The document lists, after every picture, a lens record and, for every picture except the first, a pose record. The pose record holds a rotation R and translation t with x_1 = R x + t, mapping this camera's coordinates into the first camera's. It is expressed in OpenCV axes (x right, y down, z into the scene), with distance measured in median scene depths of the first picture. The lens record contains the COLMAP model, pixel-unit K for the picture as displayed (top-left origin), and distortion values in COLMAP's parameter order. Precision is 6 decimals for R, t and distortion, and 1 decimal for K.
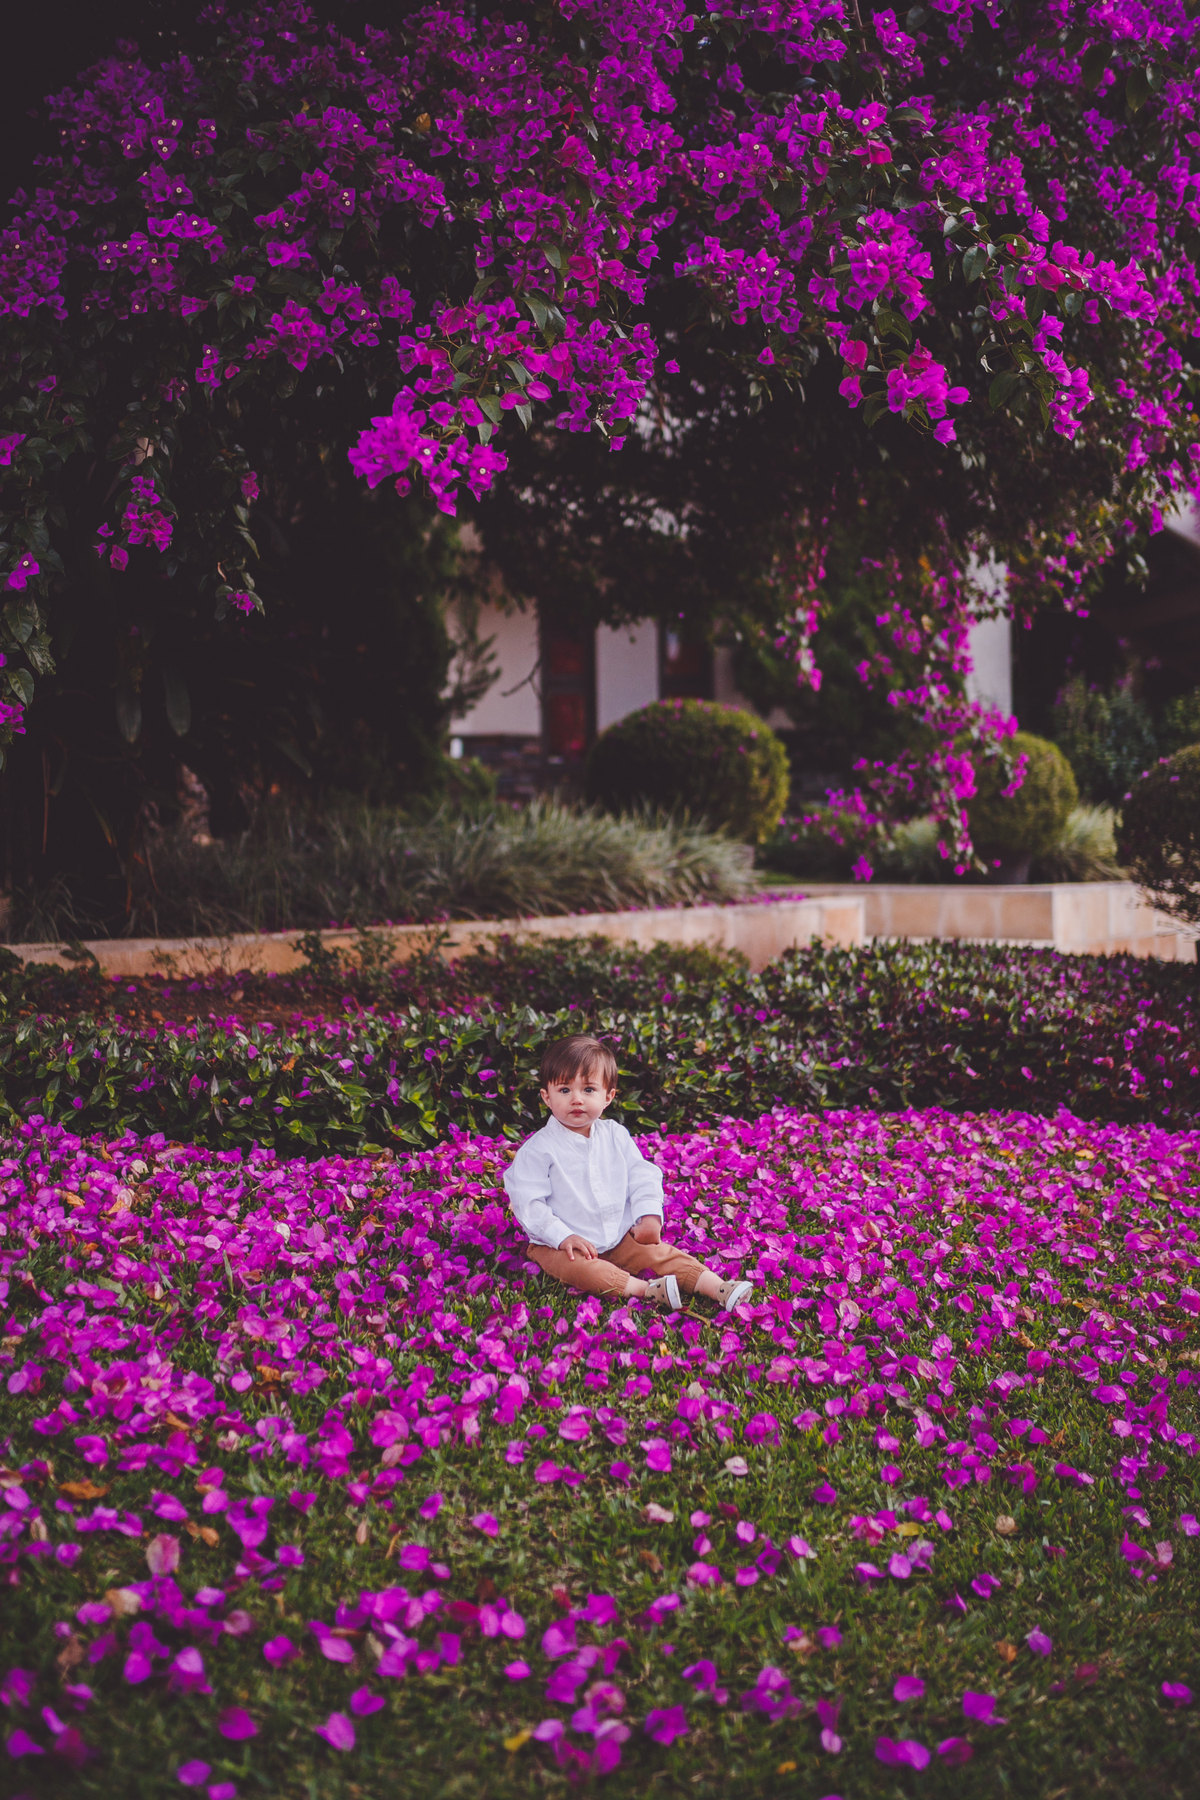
lens RADIAL K [[1966.8, 0, 586.5], [0, 1966.8, 828.0], [0, 0, 1]] dist [-0.041632, 0.018081]
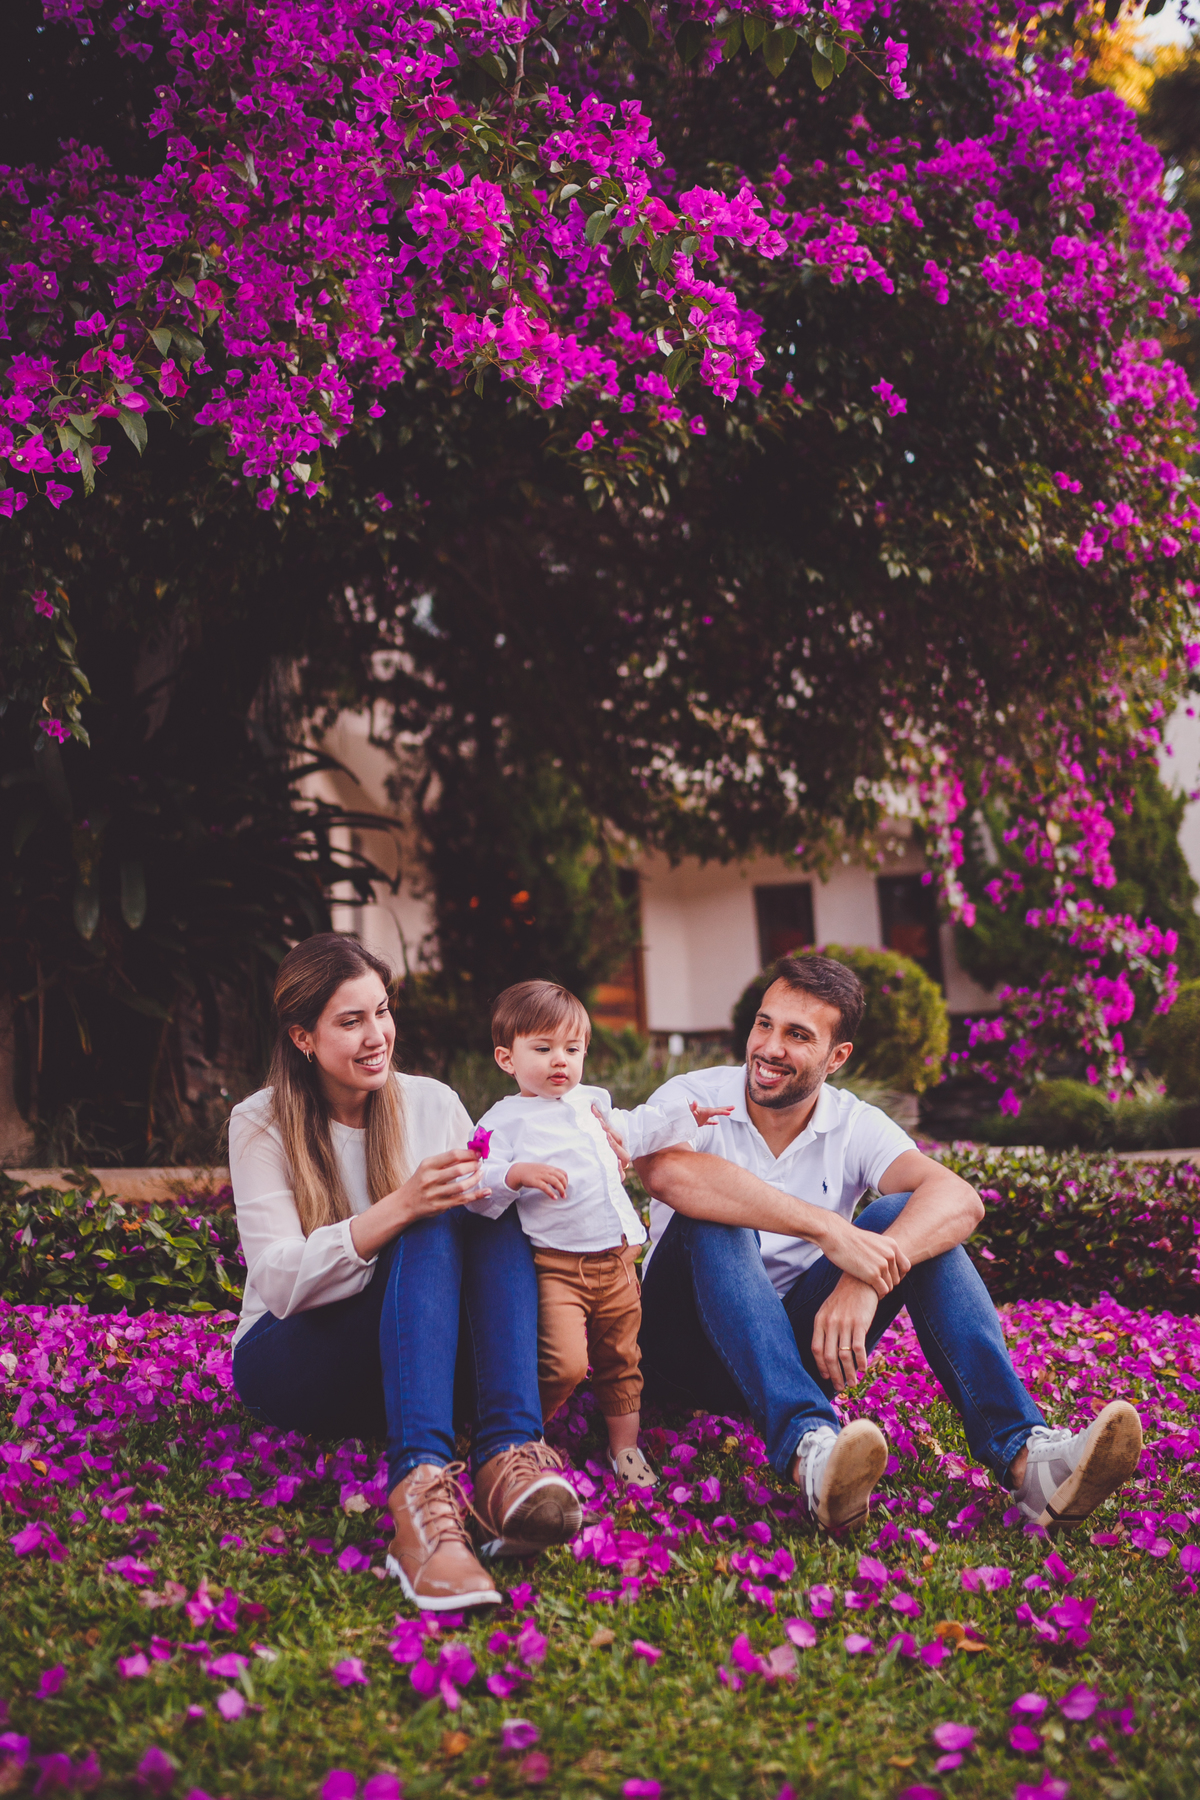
lens RADIAL K [[1943.8, 0, 652.5], [0, 1943.8, 869.5], [0, 0, 1]] dist [-0.009181, -0.001615]
pose [[0.980593, -0.072917, -0.181993, 0.305359], [0.038702, 0.981993, -0.184913, 0.153036], [0.192199, 0.174281, 0.965757, 0.143022]]
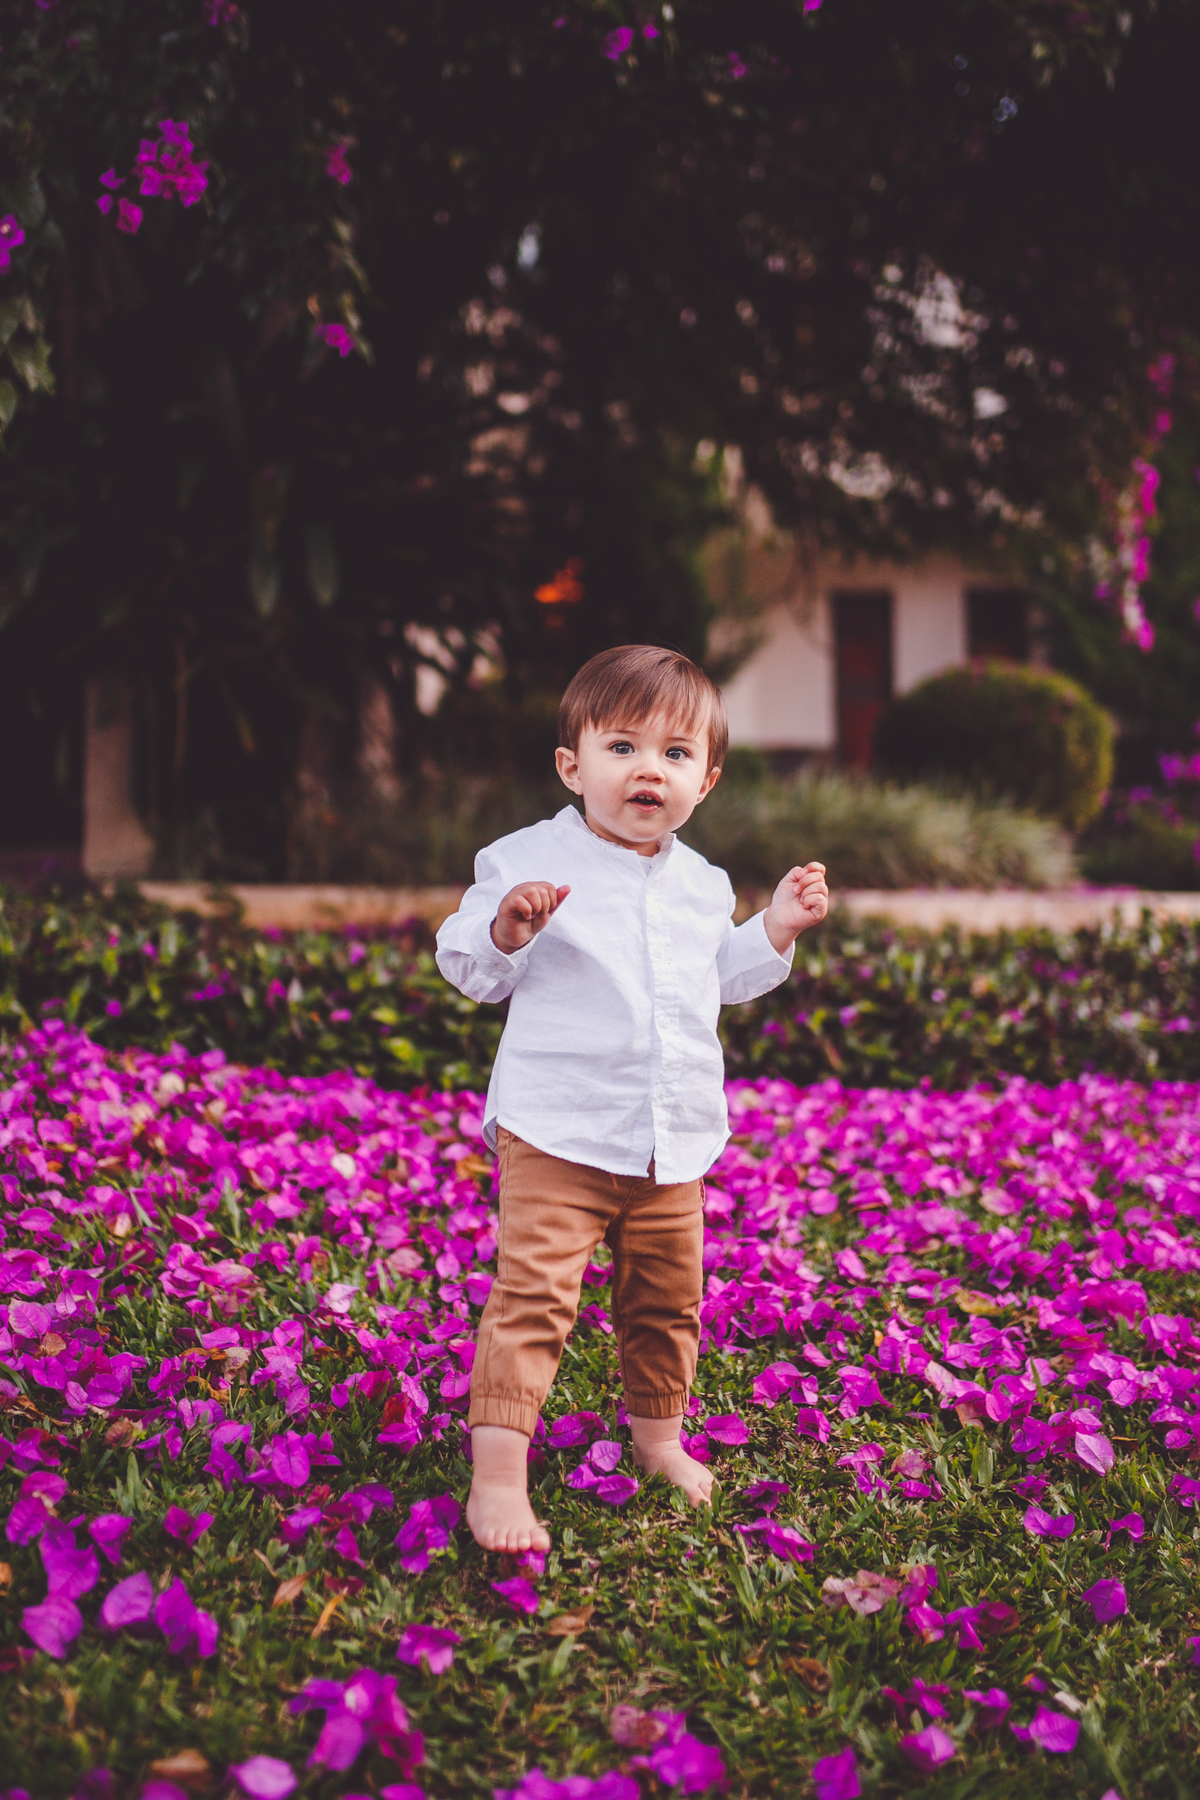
lens RADIAL K [[1966.8, 0, 586.5], [0, 1966.8, 828.0], [0, 0, 1]] dist [-0.041632, 0.018081]
pose [[0.986094, -0.002905, -0.166165, 0.044250], [-0.006390, 0.998445, -0.055380, 0.118934], [0.166068, 0.055672, 0.984542, 0.309958]]
